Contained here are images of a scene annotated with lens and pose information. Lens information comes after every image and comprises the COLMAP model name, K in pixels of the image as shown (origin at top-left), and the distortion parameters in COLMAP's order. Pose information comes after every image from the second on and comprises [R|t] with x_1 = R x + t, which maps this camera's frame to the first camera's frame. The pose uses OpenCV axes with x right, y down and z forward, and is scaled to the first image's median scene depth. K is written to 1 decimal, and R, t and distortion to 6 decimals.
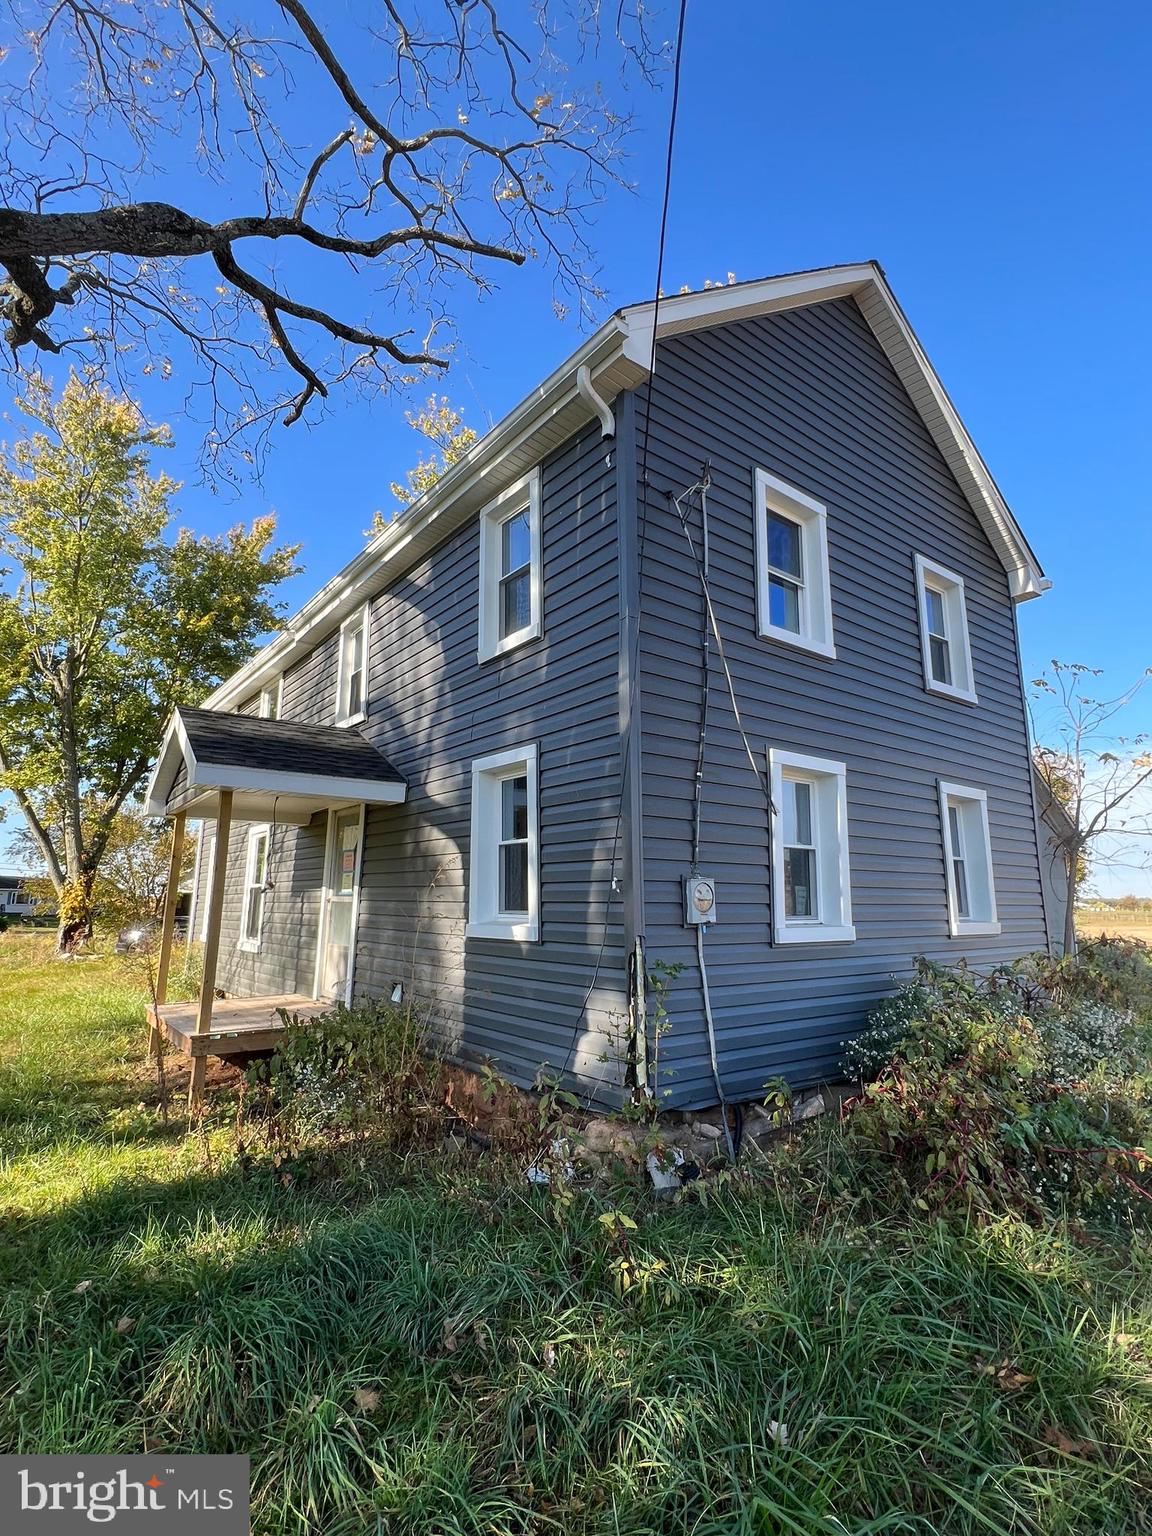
lens RADIAL K [[761.3, 0, 583.3], [0, 761.3, 761.4], [0, 0, 1]] dist [-0.005658, -0.000138]
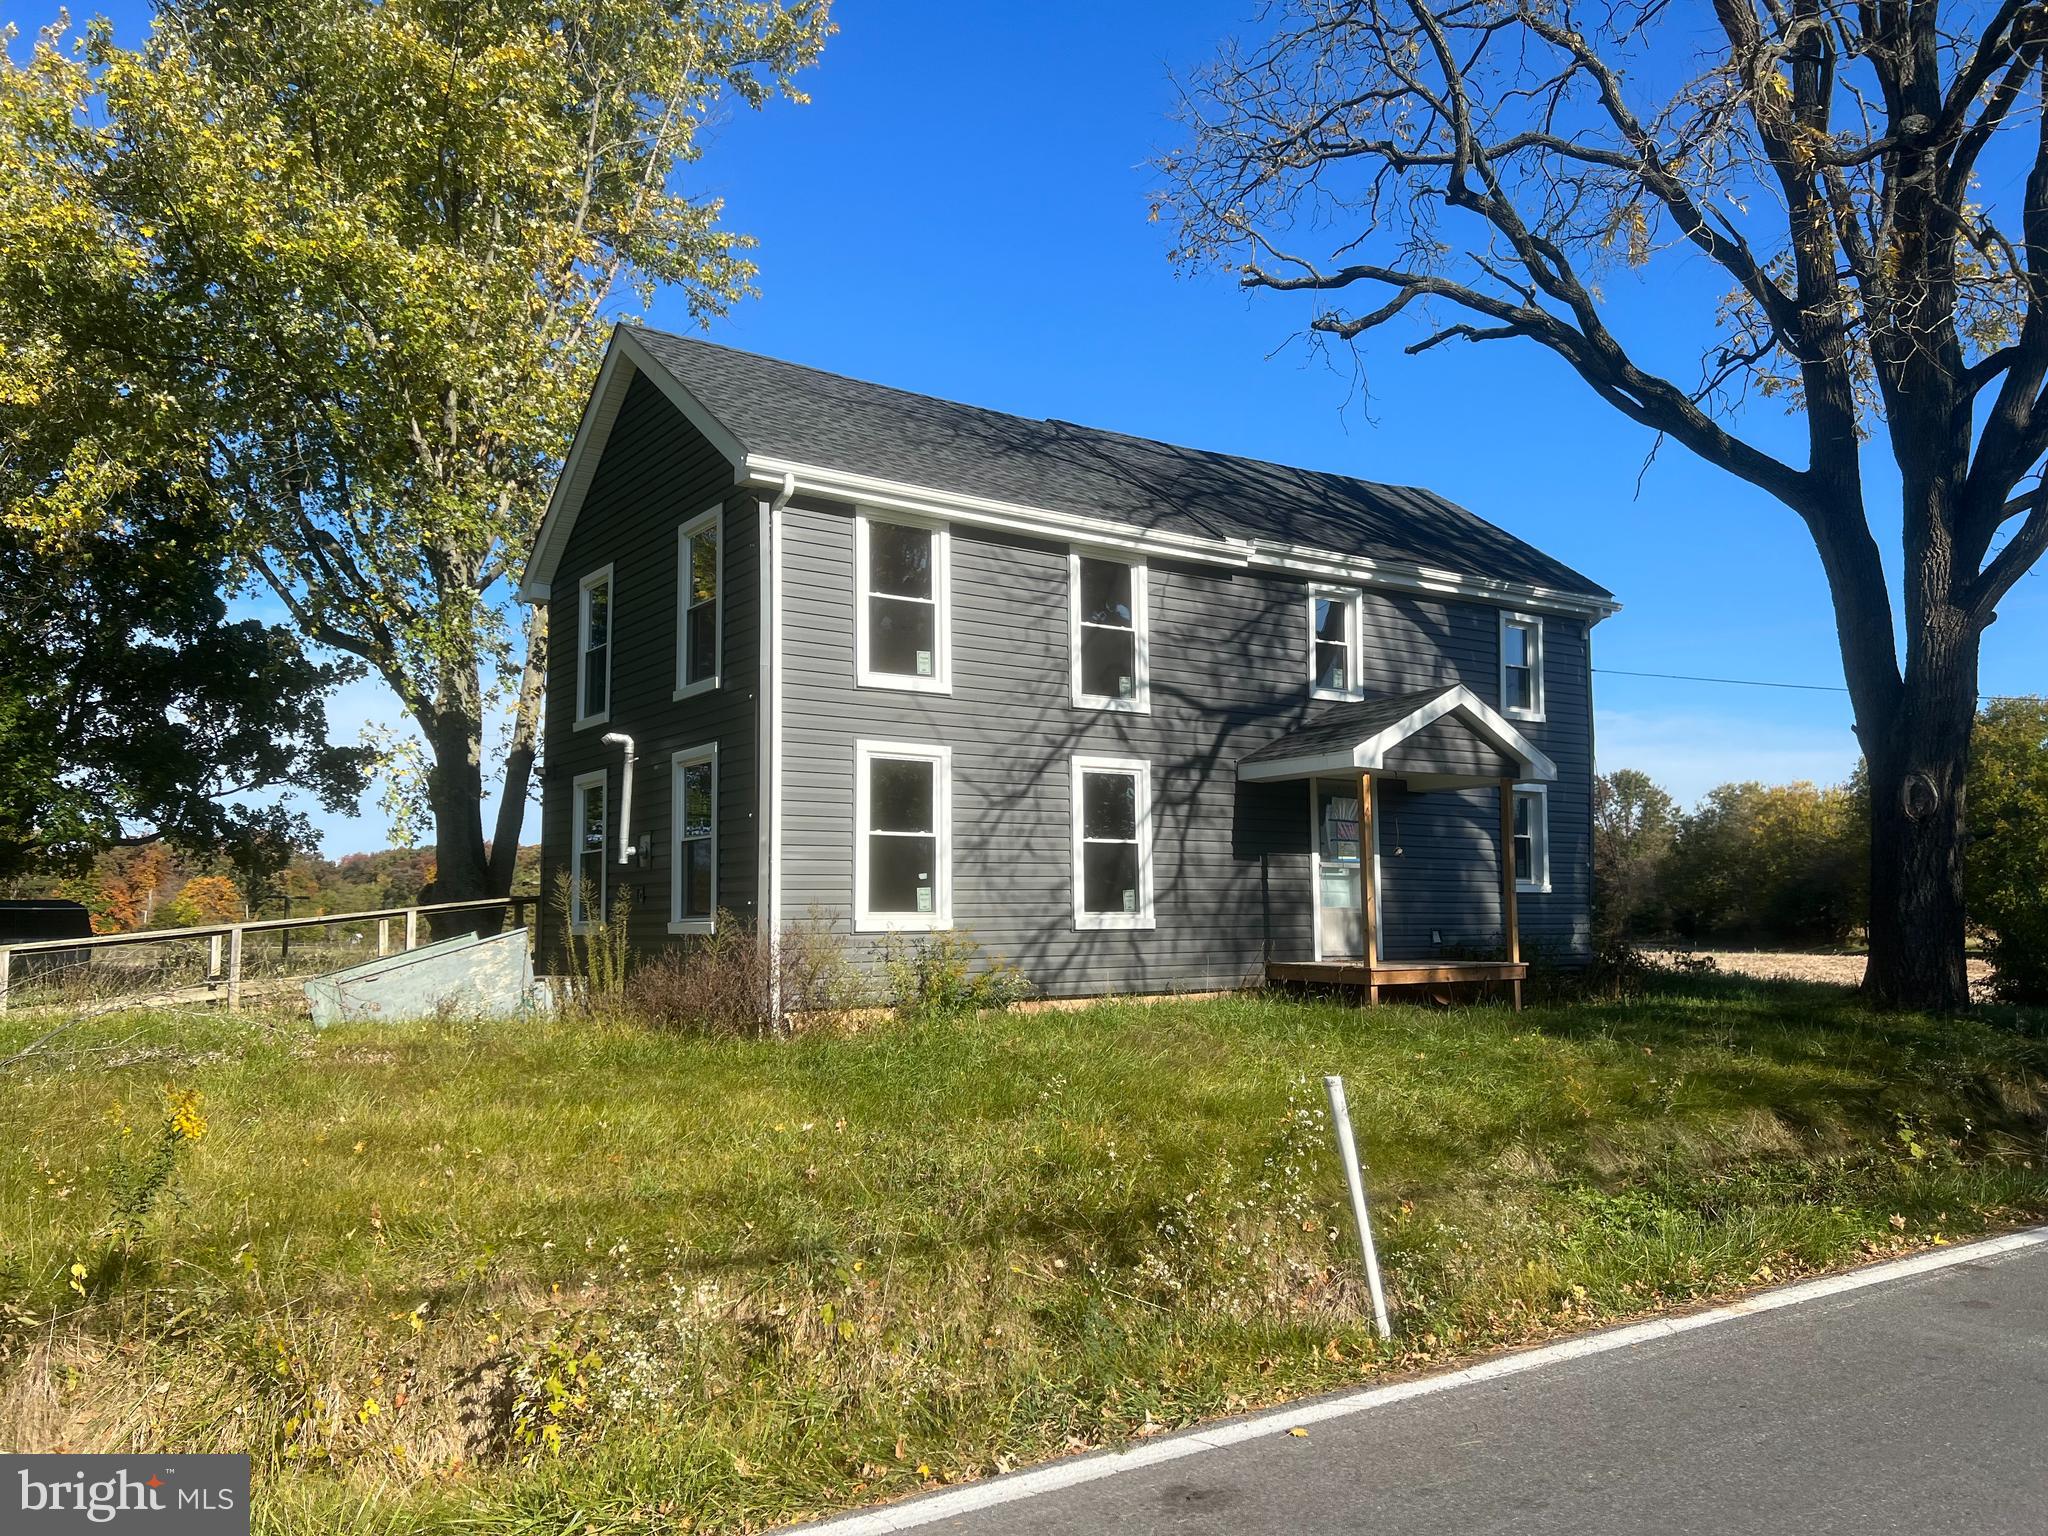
lens RADIAL K [[1524.8, 0, 1040.3], [0, 1524.8, 764.3], [0, 0, 1]] dist [0.049212, -0.051789]
pose [[0.049131, 0.089526, 0.994772, -2.868608], [-0.181797, 0.980139, -0.079230, 0.332961], [-0.982108, -0.176954, 0.064430, 1.504596]]
